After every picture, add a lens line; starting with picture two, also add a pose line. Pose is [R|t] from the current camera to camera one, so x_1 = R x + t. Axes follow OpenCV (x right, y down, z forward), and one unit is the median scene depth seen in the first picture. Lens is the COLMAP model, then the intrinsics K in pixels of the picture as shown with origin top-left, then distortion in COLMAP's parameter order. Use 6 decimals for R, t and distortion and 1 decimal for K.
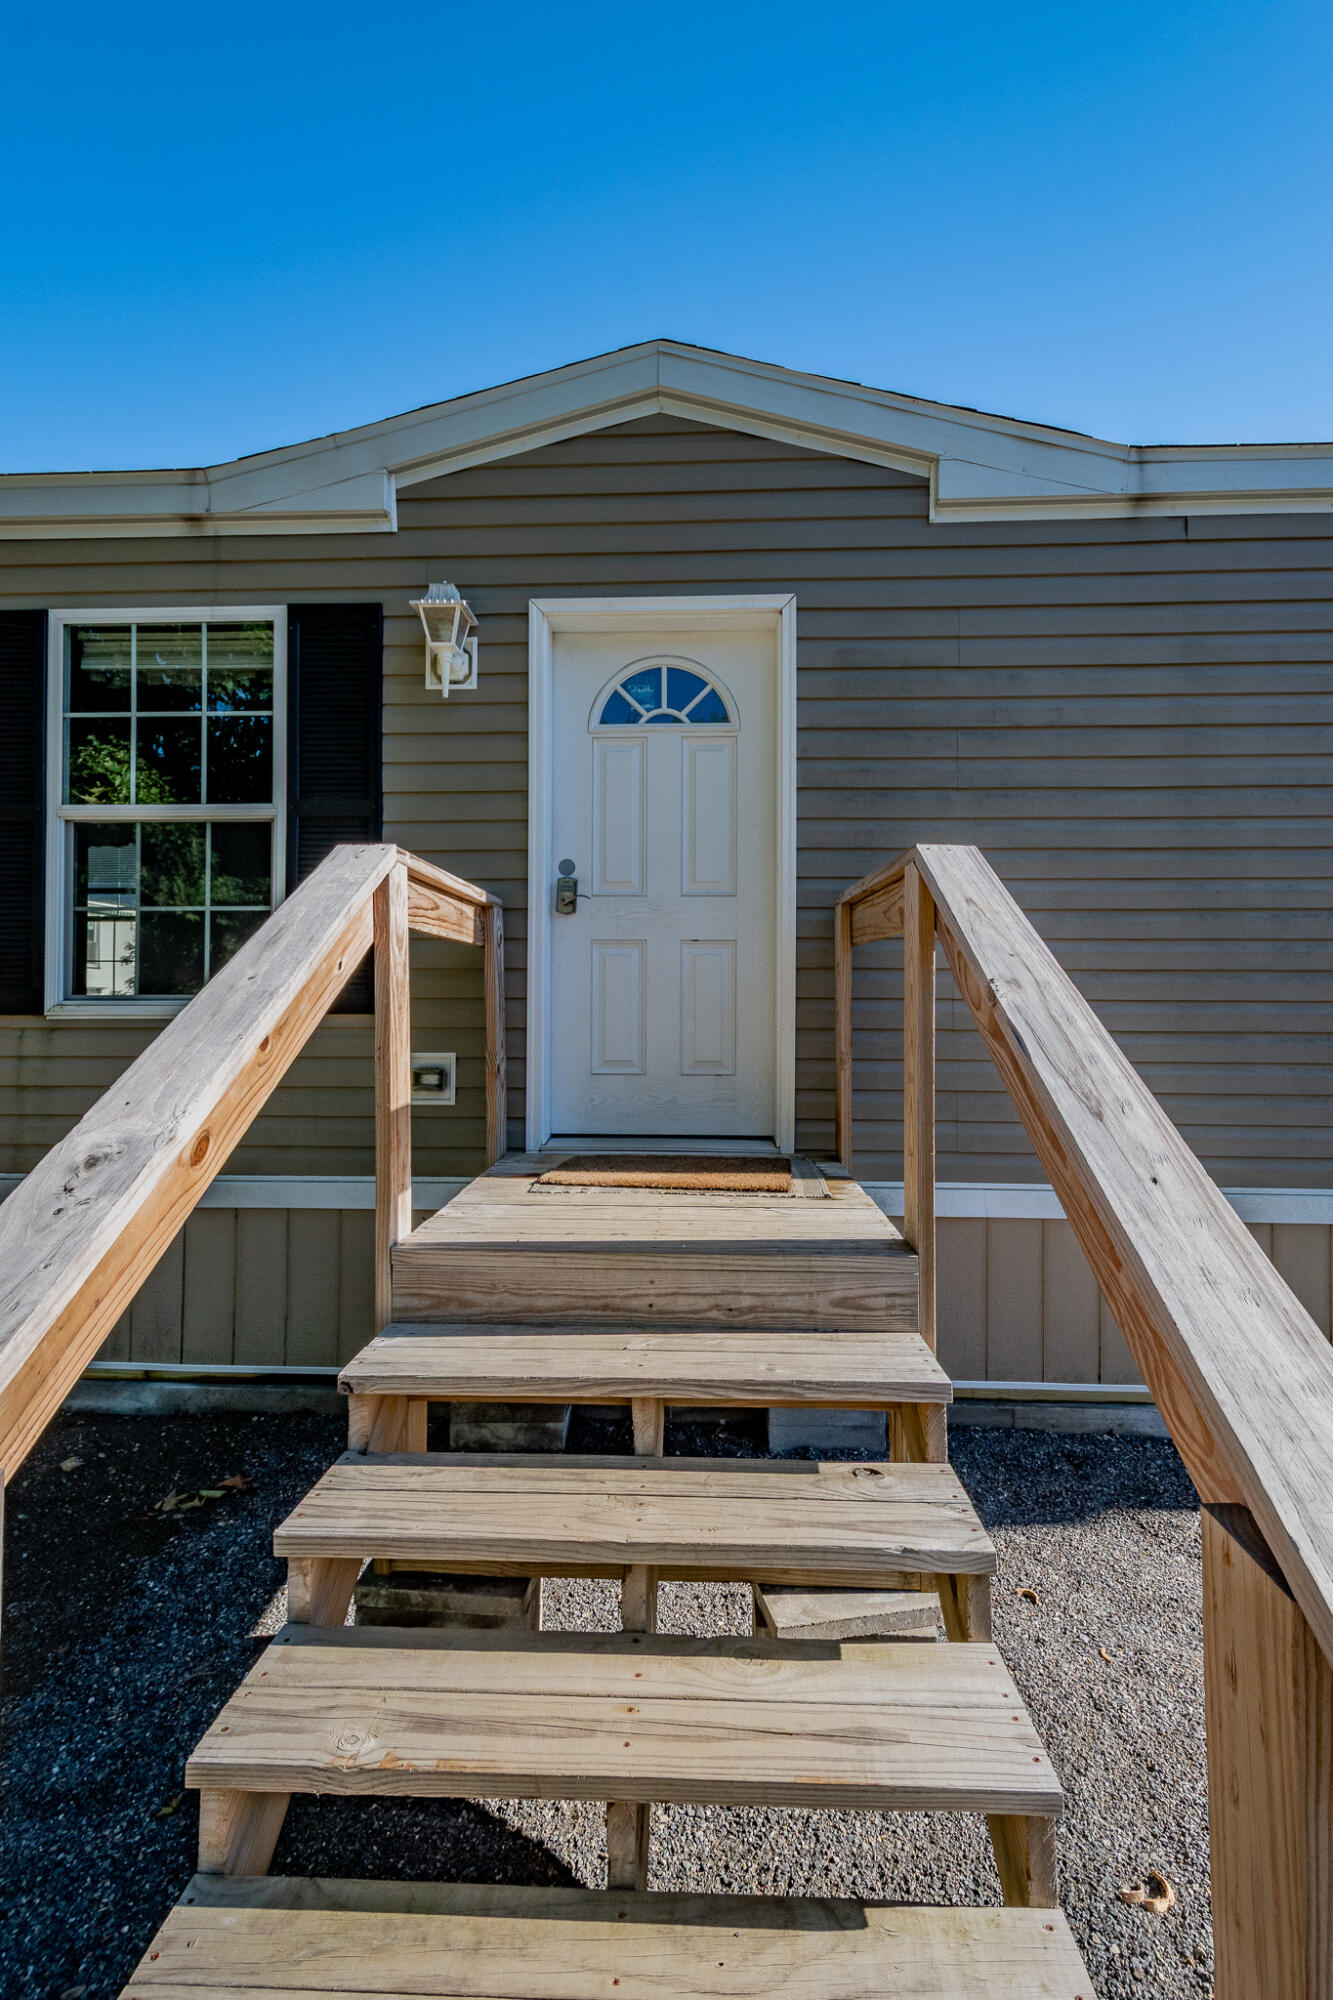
lens RADIAL K [[875.2, 0, 666.5], [0, 875.2, 1000.0], [0, 0, 1]] dist [0.007819, -0.000397]
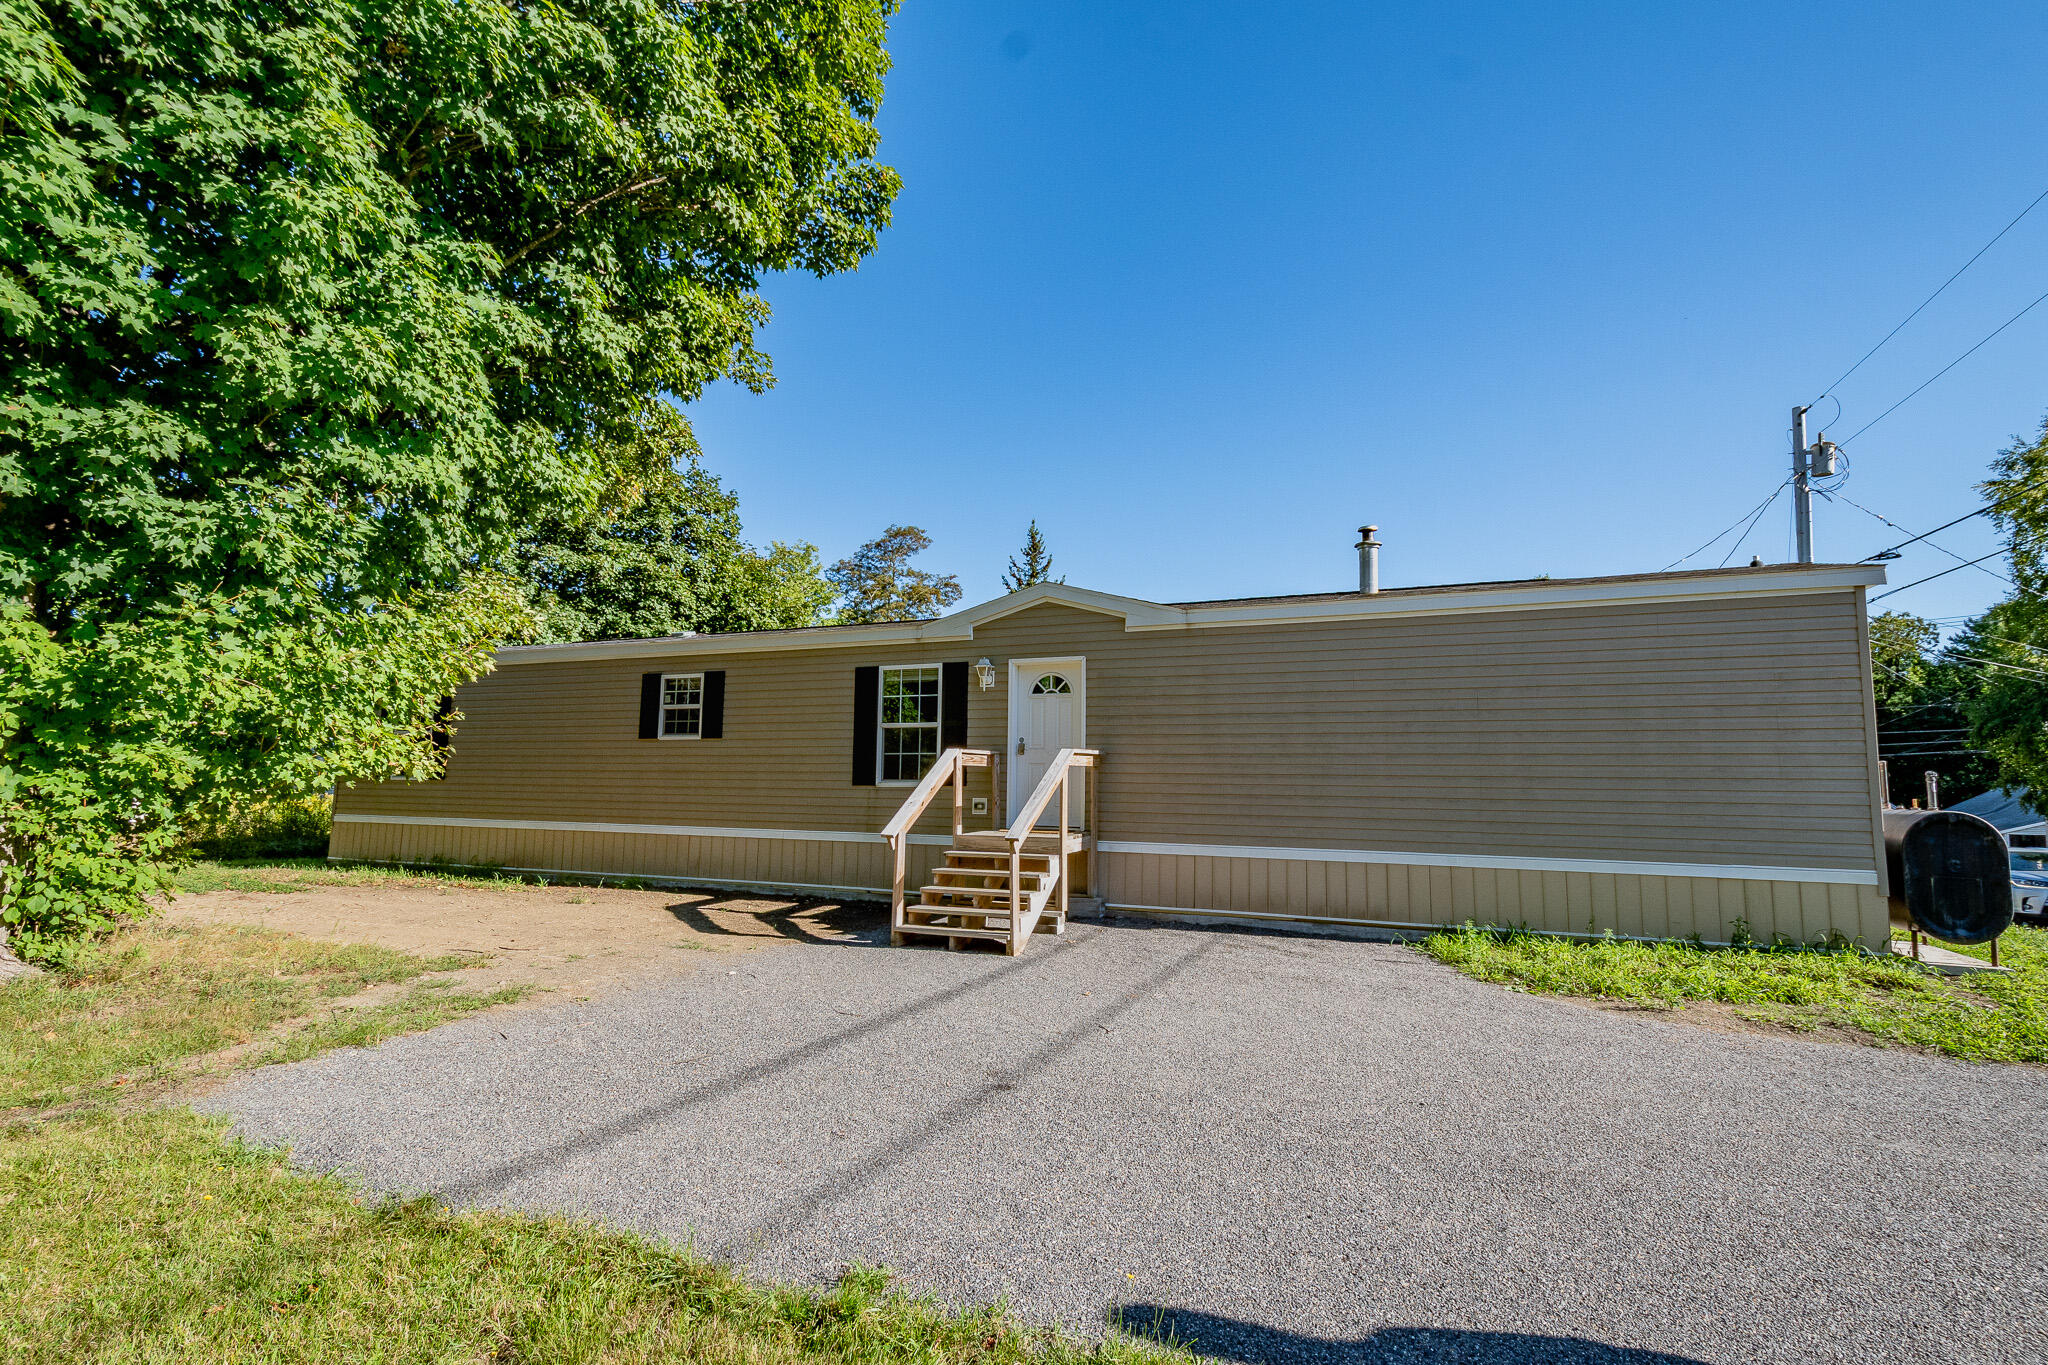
lens RADIAL K [[896.2, 0, 1030.9], [0, 896.2, 689.7], [0, 0, 1]] dist [0.007819, -0.000397]
pose [[0.940347, -0.027121, -0.339133, 1.073665], [-0.004031, 0.995859, -0.090817, -0.040364], [0.340192, 0.086767, 0.936344, -2.140117]]
